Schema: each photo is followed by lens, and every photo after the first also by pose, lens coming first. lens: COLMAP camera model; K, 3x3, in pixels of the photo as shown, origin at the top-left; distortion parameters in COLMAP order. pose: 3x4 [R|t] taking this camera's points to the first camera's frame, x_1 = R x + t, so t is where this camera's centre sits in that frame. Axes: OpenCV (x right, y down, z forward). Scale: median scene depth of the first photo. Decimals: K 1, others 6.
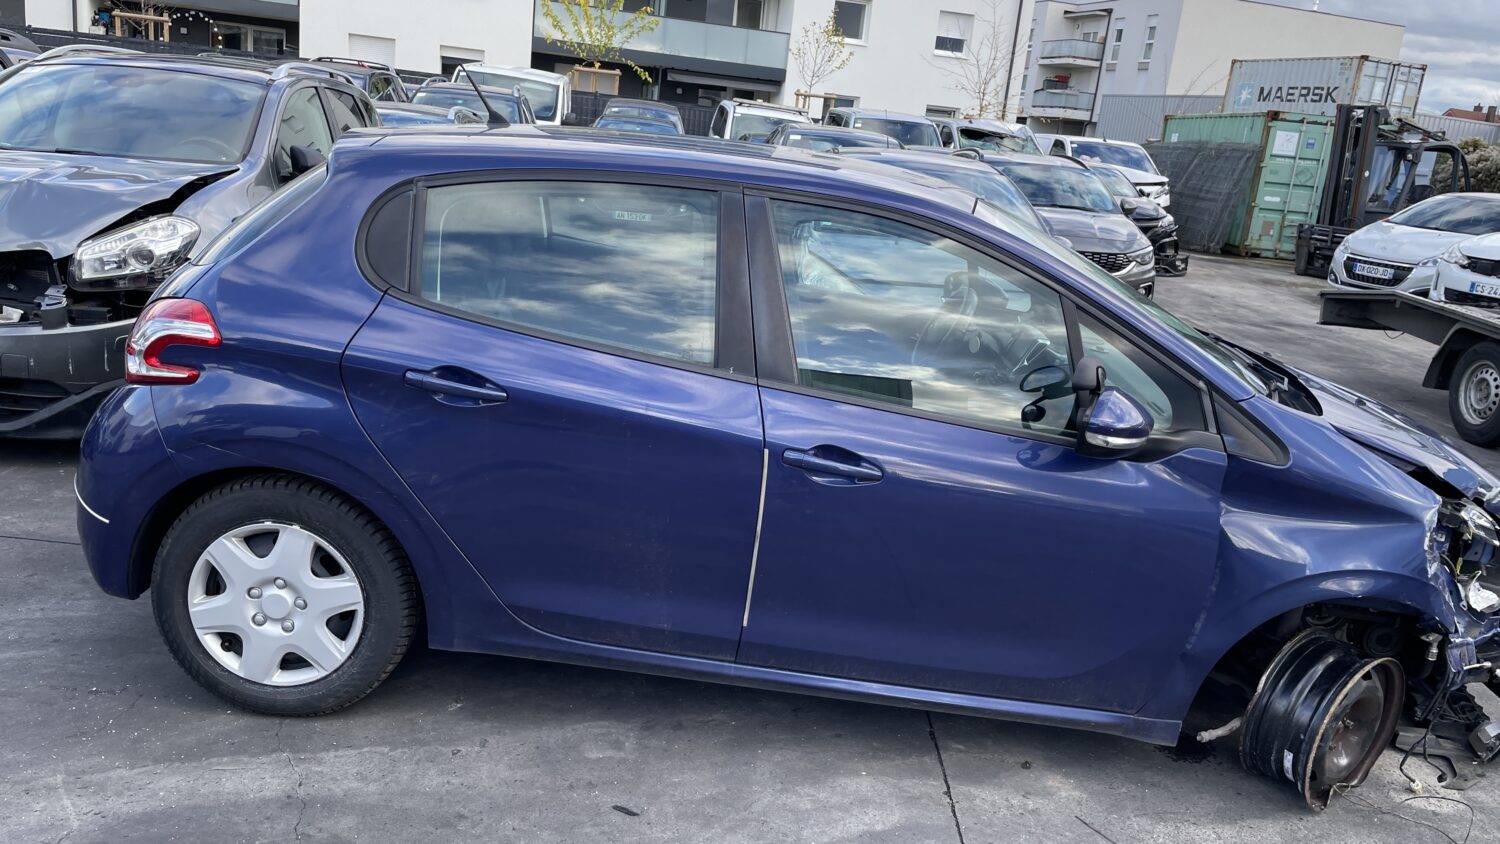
lens RADIAL K [[1156.3, 0, 756.1], [0, 1156.3, 420.3], [0, 0, 1]] dist [0.084585, -0.110082]
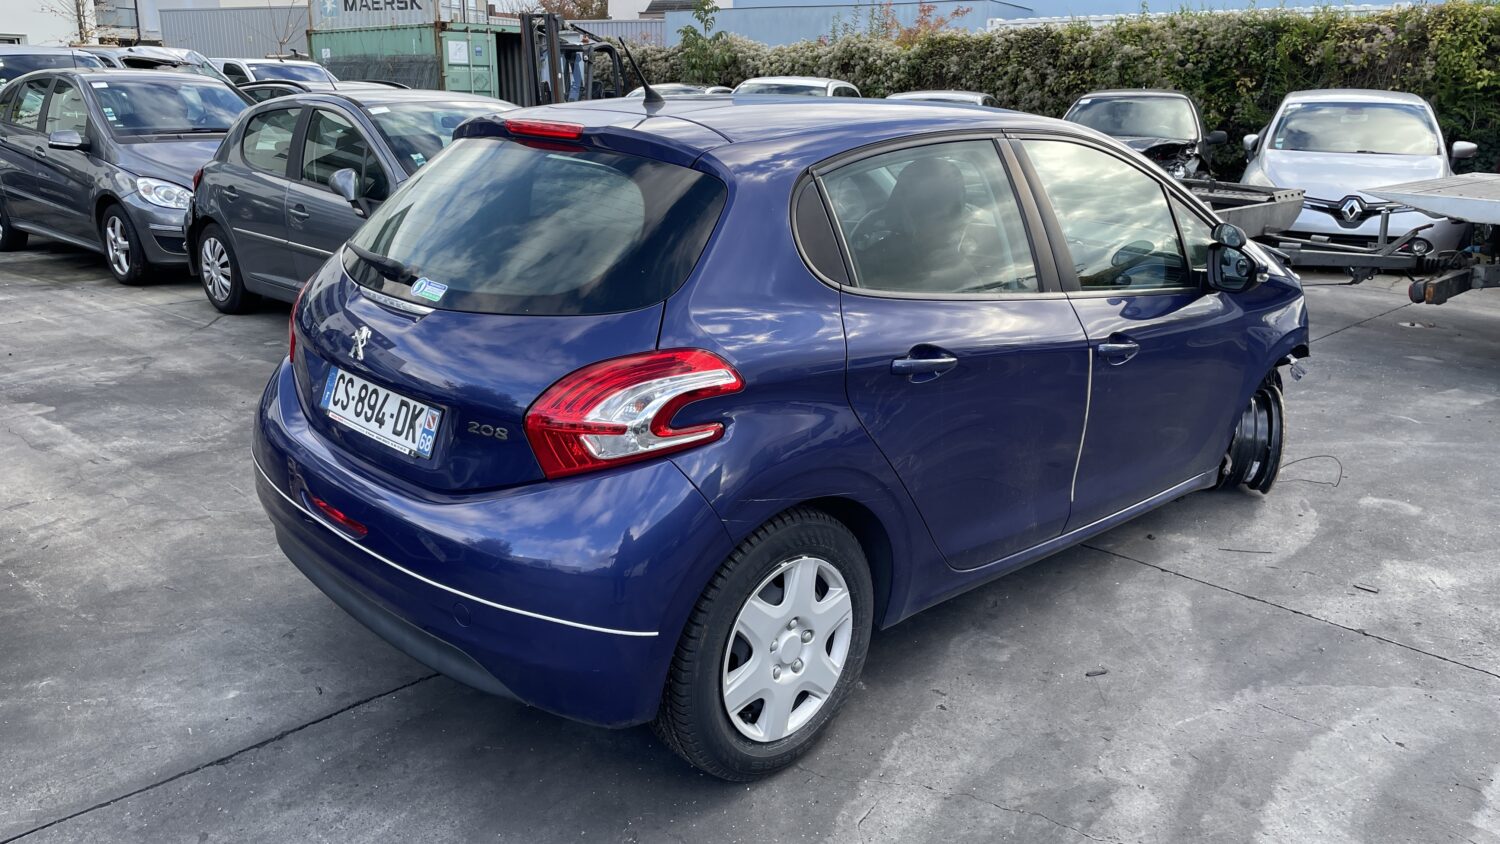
lens RADIAL K [[1156.3, 0, 756.1], [0, 1156.3, 420.3], [0, 0, 1]] dist [0.084585, -0.110082]
pose [[0.687842, -0.285553, 0.667333, -0.976583], [0.235865, 0.957405, 0.166562, -0.171660], [-0.686470, 0.042832, 0.725895, 0.341930]]
